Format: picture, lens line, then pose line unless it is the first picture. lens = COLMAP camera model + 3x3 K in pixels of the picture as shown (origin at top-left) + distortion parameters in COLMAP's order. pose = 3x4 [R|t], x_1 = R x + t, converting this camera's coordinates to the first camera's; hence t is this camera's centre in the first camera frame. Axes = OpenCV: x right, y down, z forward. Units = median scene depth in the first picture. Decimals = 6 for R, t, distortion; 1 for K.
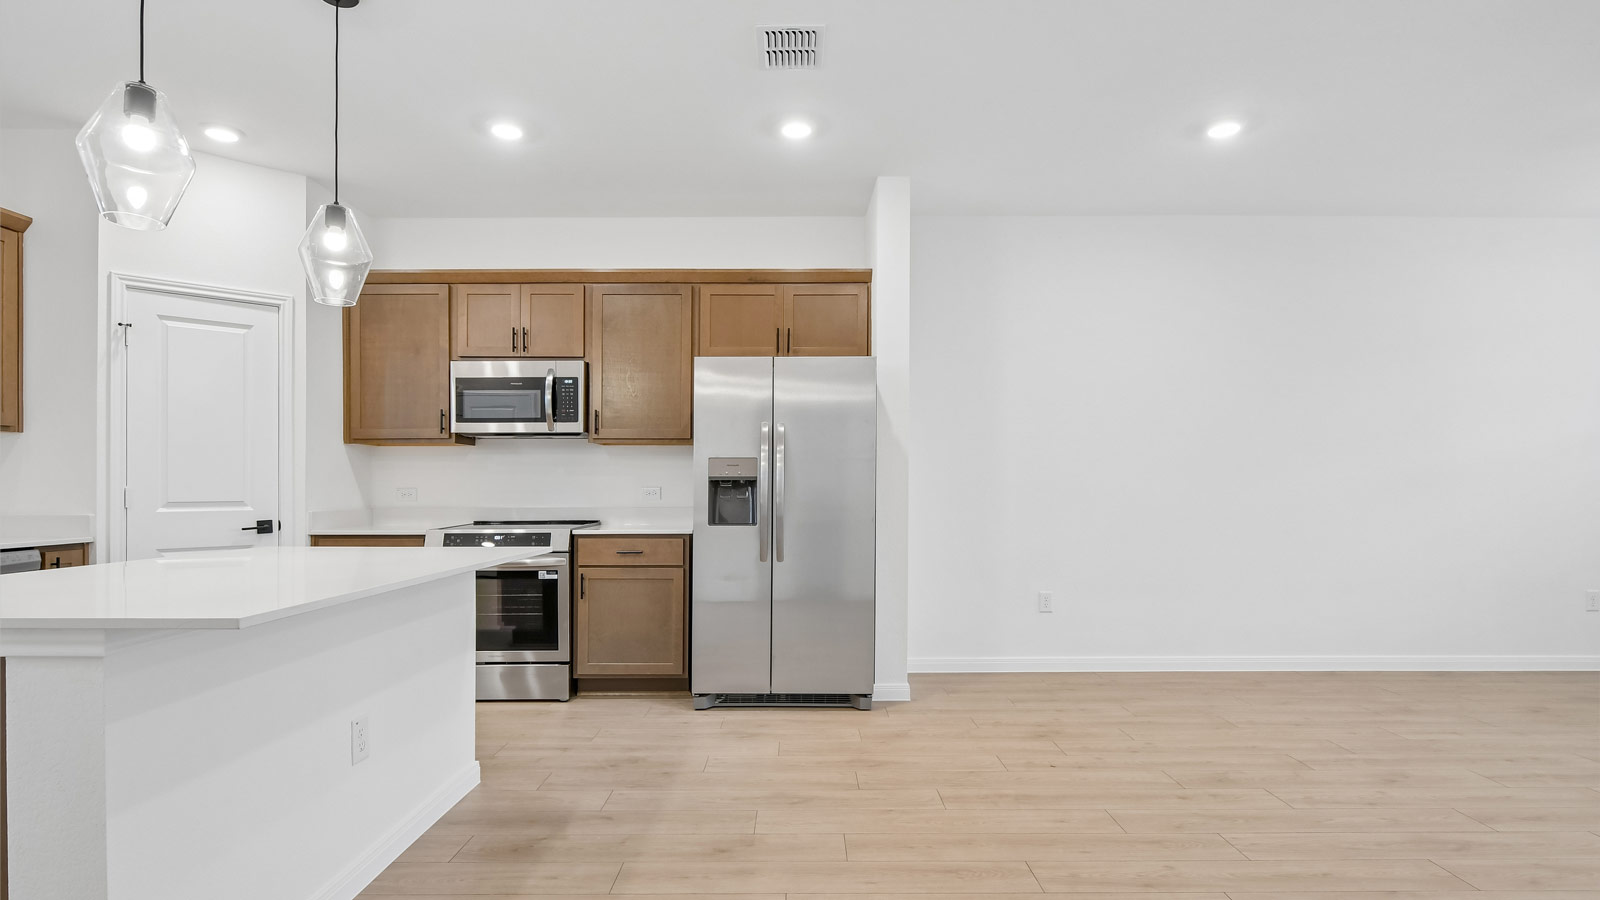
lens RADIAL K [[815.0, 0, 796.4], [0, 815.0, 485.0], [0, 0, 1]] dist [-0.010579, -0.001678]
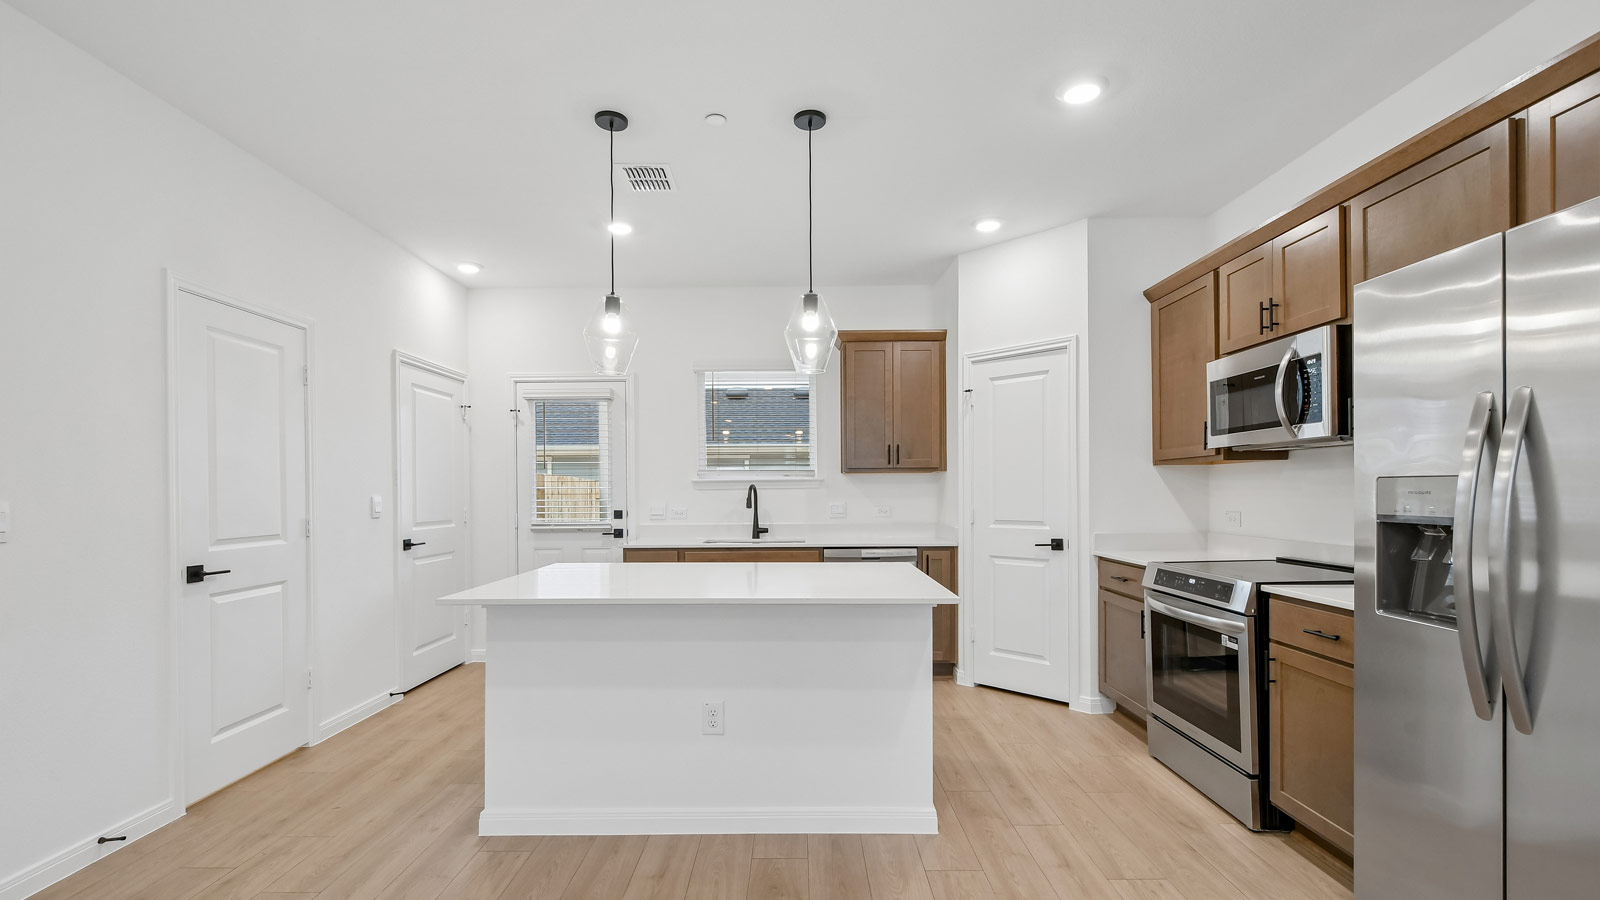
lens RADIAL K [[691.6, 0, 792.0], [0, 691.6, 491.5], [0, 0, 1]] dist [0.009741, -0.000078]
pose [[-0.000514, 0.002159, -0.999998, 0.306910], [0.008157, 0.999964, 0.002155, -0.027142], [0.999967, -0.008156, -0.000531, 0.609240]]
